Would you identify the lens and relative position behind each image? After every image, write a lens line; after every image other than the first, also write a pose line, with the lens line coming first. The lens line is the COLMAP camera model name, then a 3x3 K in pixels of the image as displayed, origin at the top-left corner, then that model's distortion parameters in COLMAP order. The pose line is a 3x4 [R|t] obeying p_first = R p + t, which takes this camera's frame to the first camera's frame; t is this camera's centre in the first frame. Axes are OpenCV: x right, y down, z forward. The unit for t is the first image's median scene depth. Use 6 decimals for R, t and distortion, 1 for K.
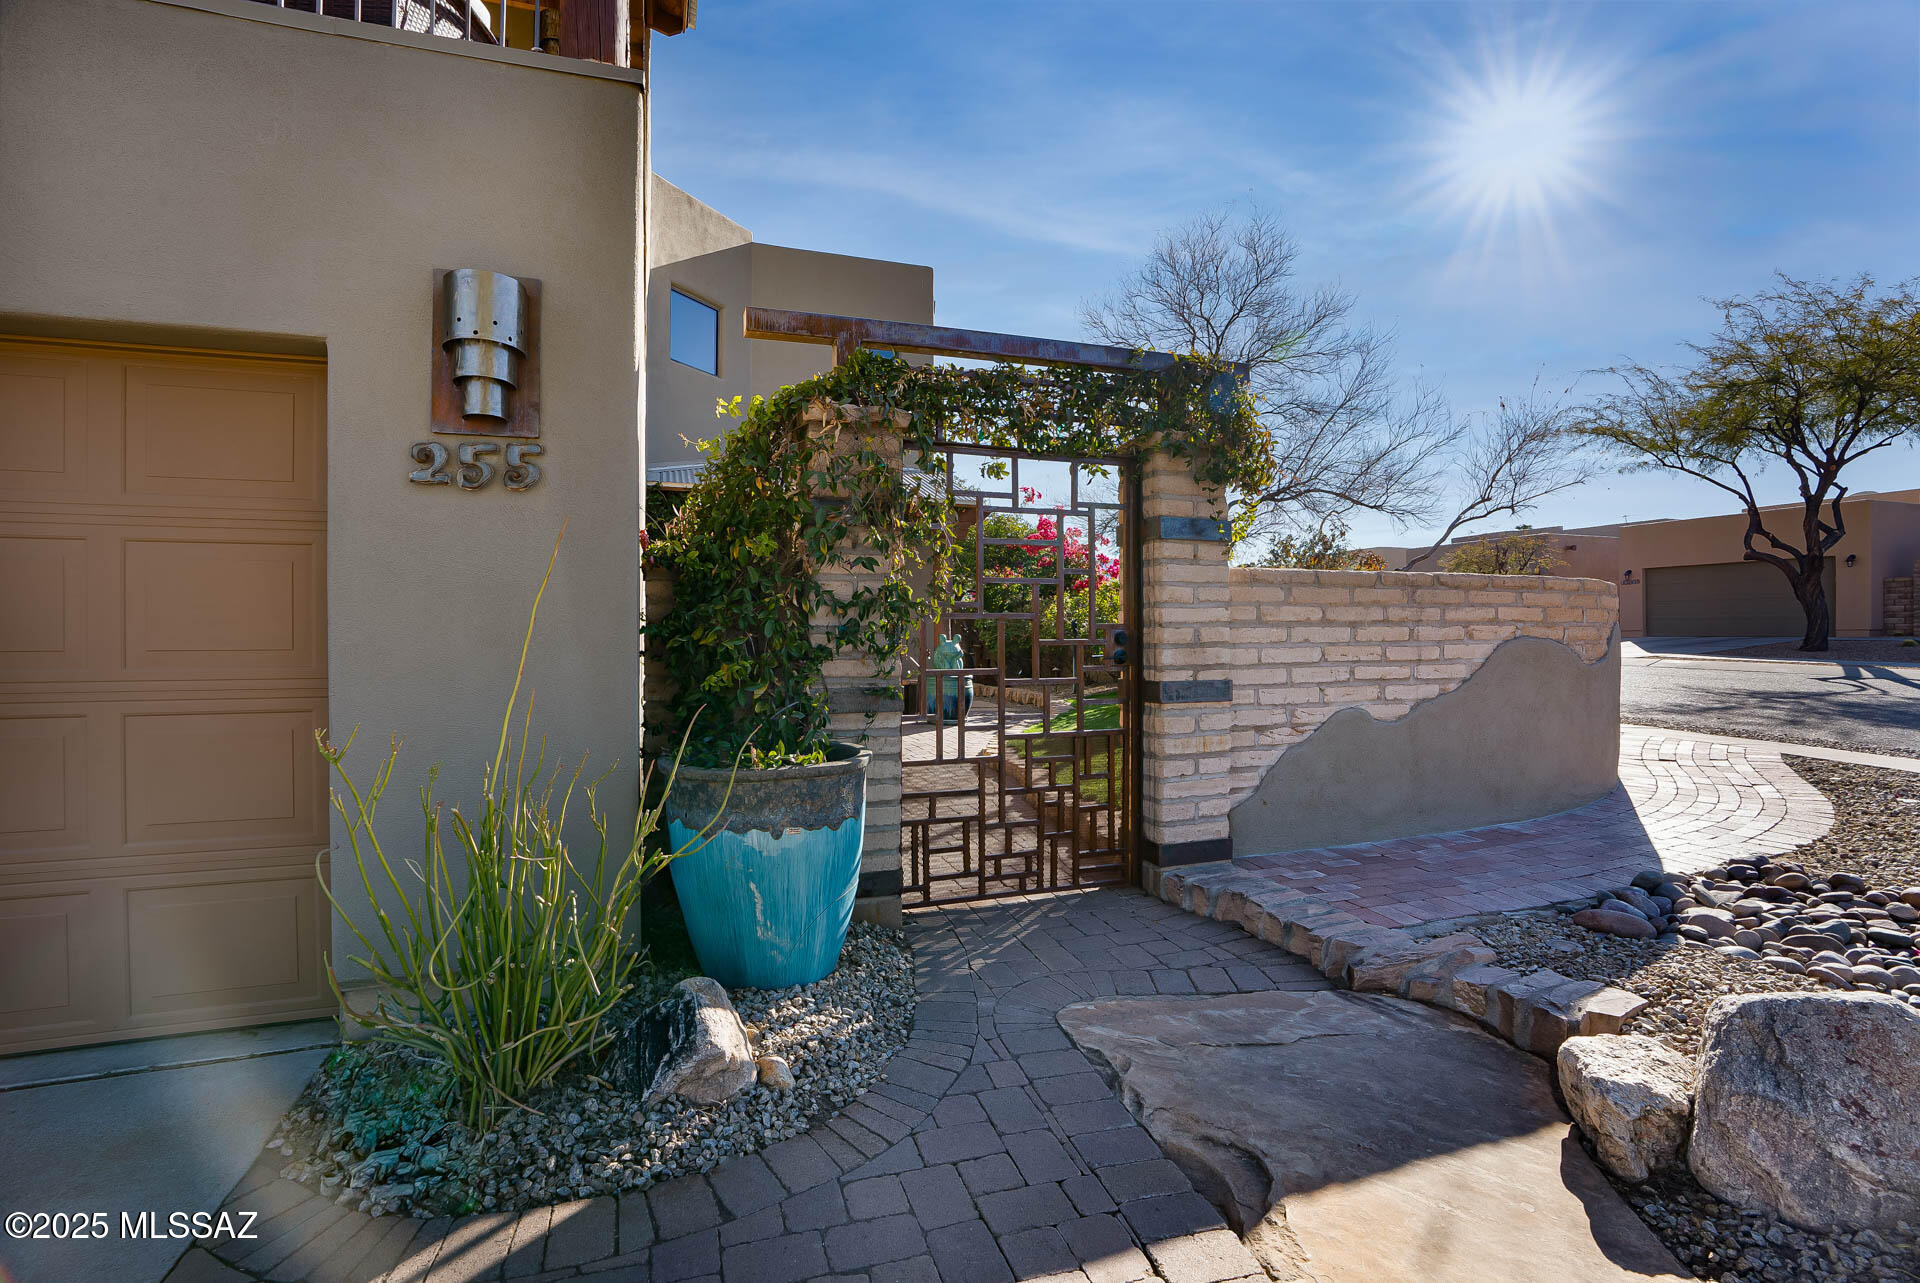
lens RADIAL K [[874.3, 0, 960.3], [0, 874.3, 617.4], [0, 0, 1]] dist [-0.000499, -0.000049]
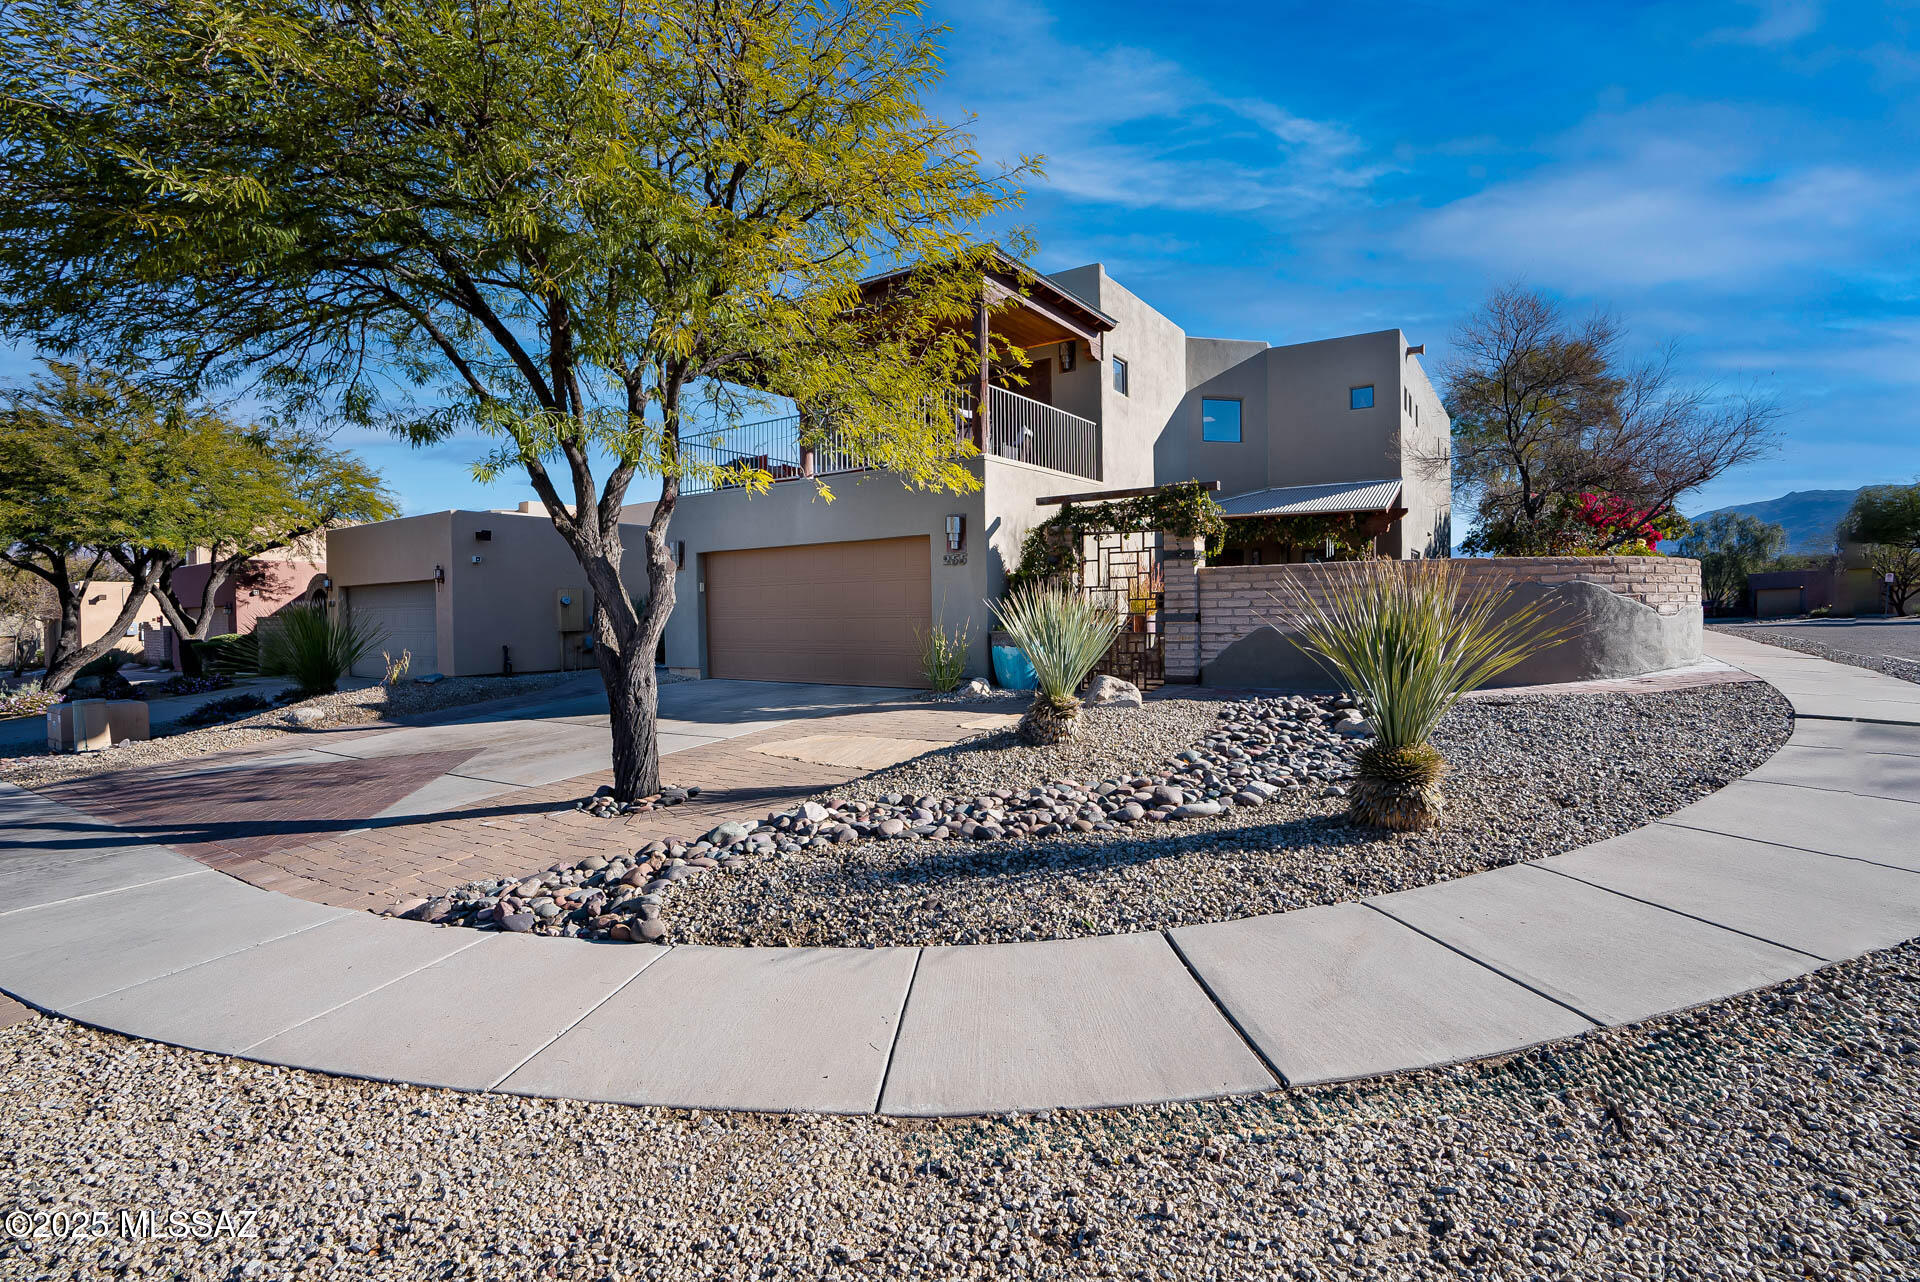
lens RADIAL K [[874.3, 0, 960.3], [0, 874.3, 616.9], [0, 0, 1]] dist [-0.000499, -0.000049]
pose [[0.605087, 0.004835, -0.796145, 1.759701], [0.027045, 0.999280, 0.026623, -0.003164], [0.795700, -0.037640, 0.604520, -0.976585]]
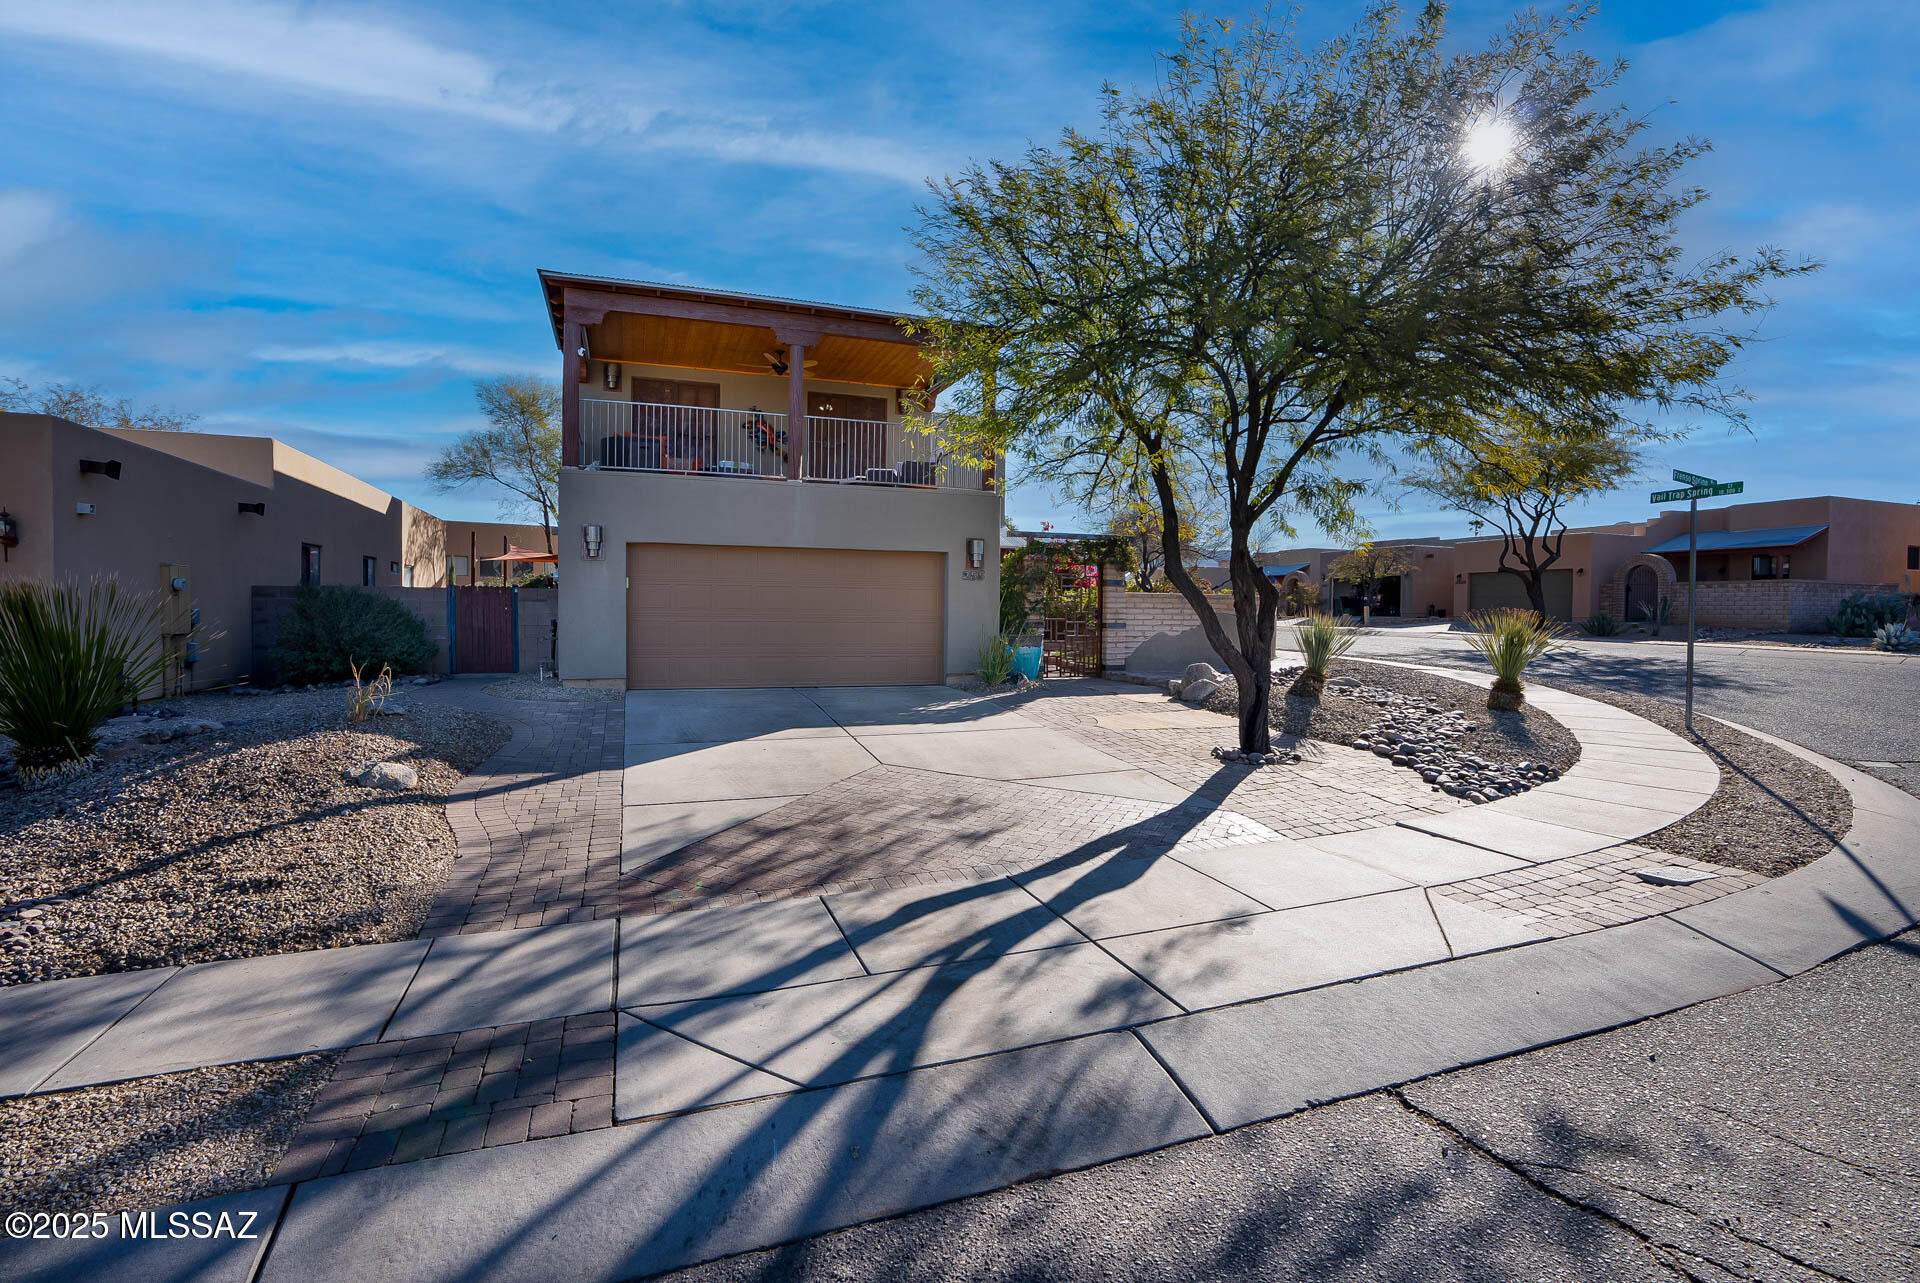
lens RADIAL K [[874.3, 0, 960.3], [0, 874.3, 617.4], [0, 0, 1]] dist [-0.000499, -0.000049]
pose [[0.999717, 0.010788, 0.021224, -0.443278], [-0.011186, 0.999762, 0.018722, -0.013588], [-0.021017, -0.018954, 0.999599, -2.521800]]
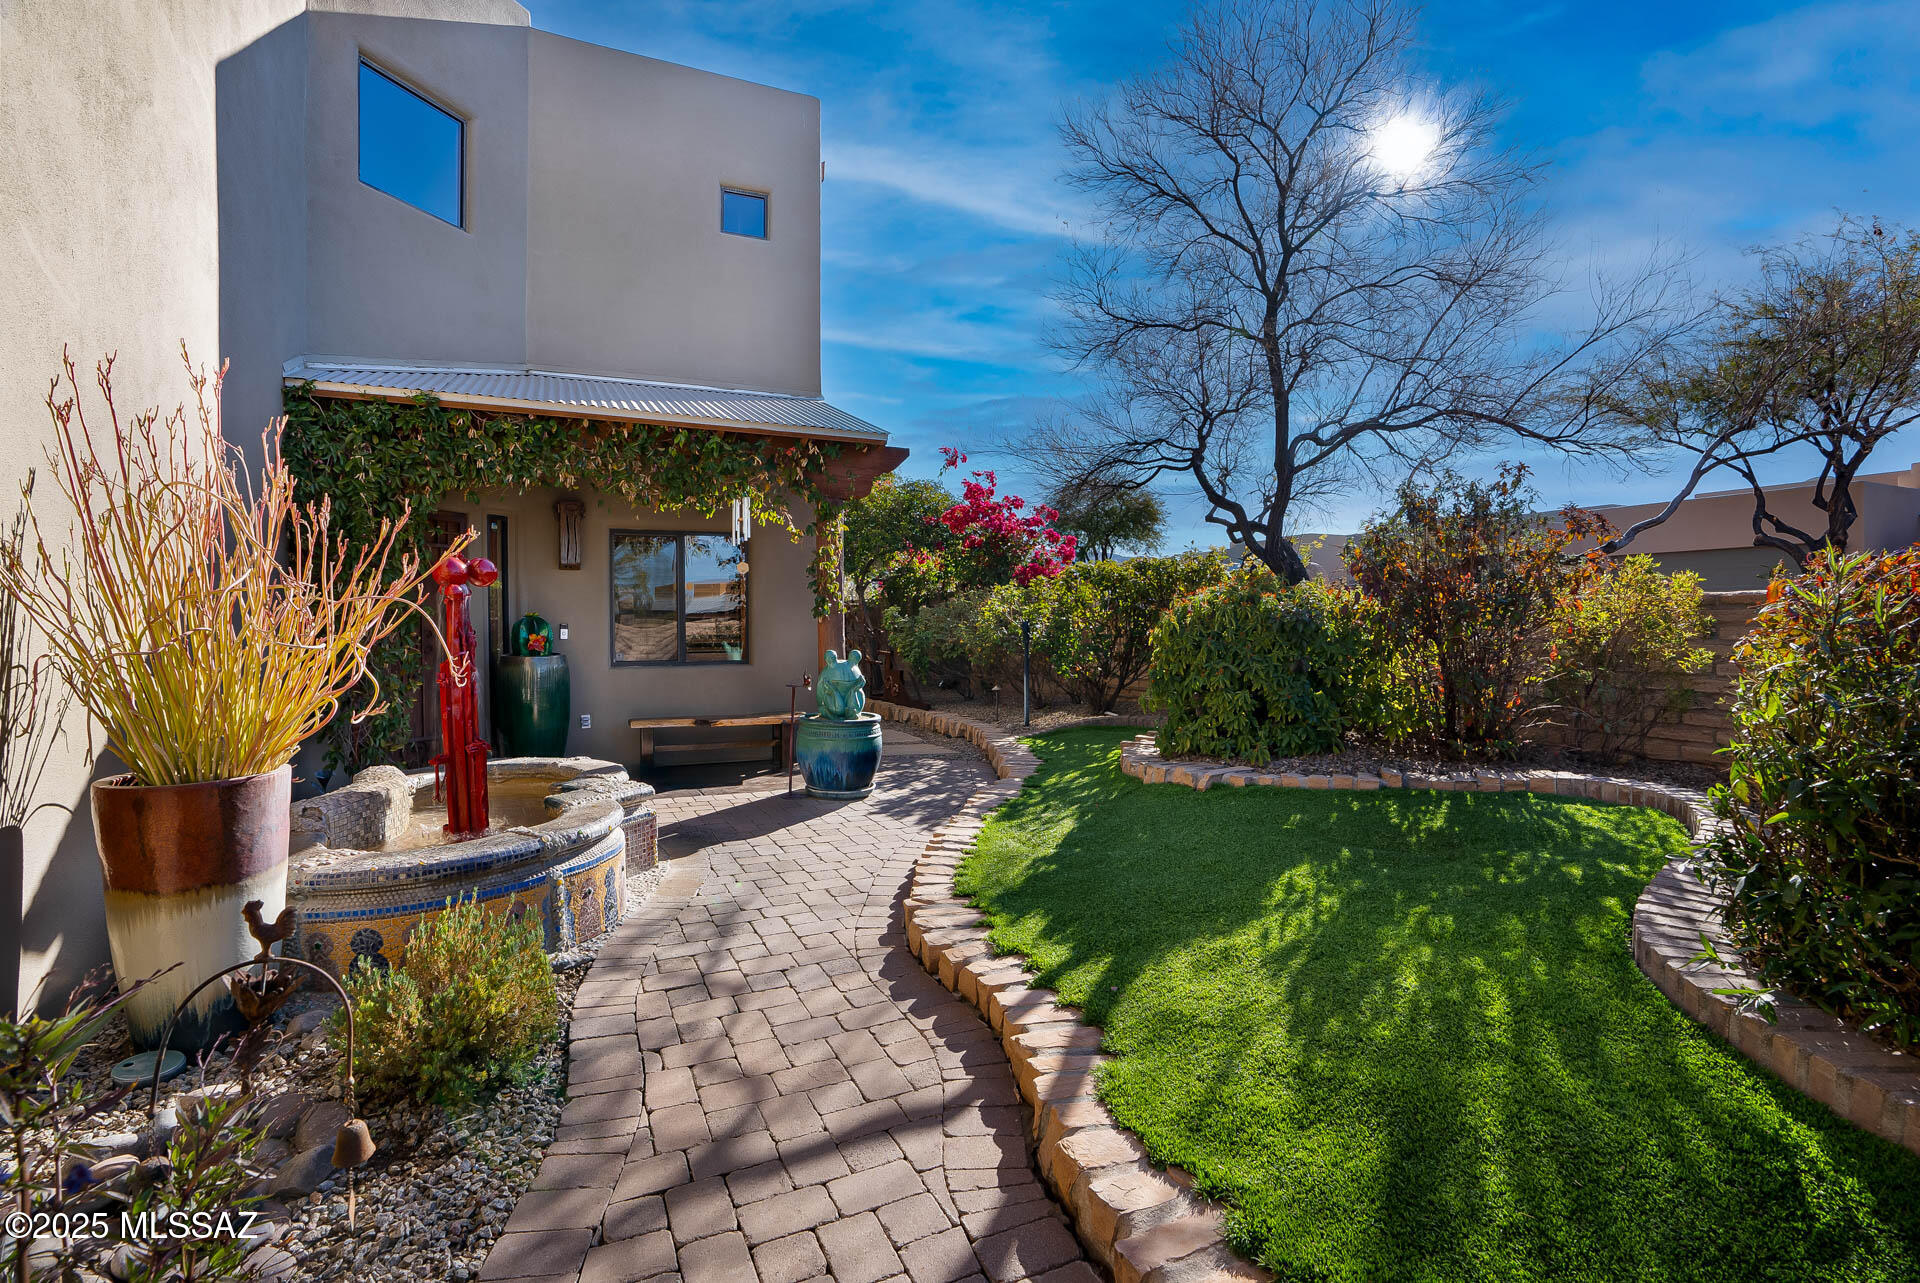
lens RADIAL K [[874.3, 0, 960.3], [0, 874.3, 617.4], [0, 0, 1]] dist [-0.000499, -0.000049]
pose [[0.994199, -0.002703, 0.107519, 0.009547], [0.001313, 0.999915, 0.012994, -0.028087], [-0.107545, -0.012777, 0.994118, 0.953587]]
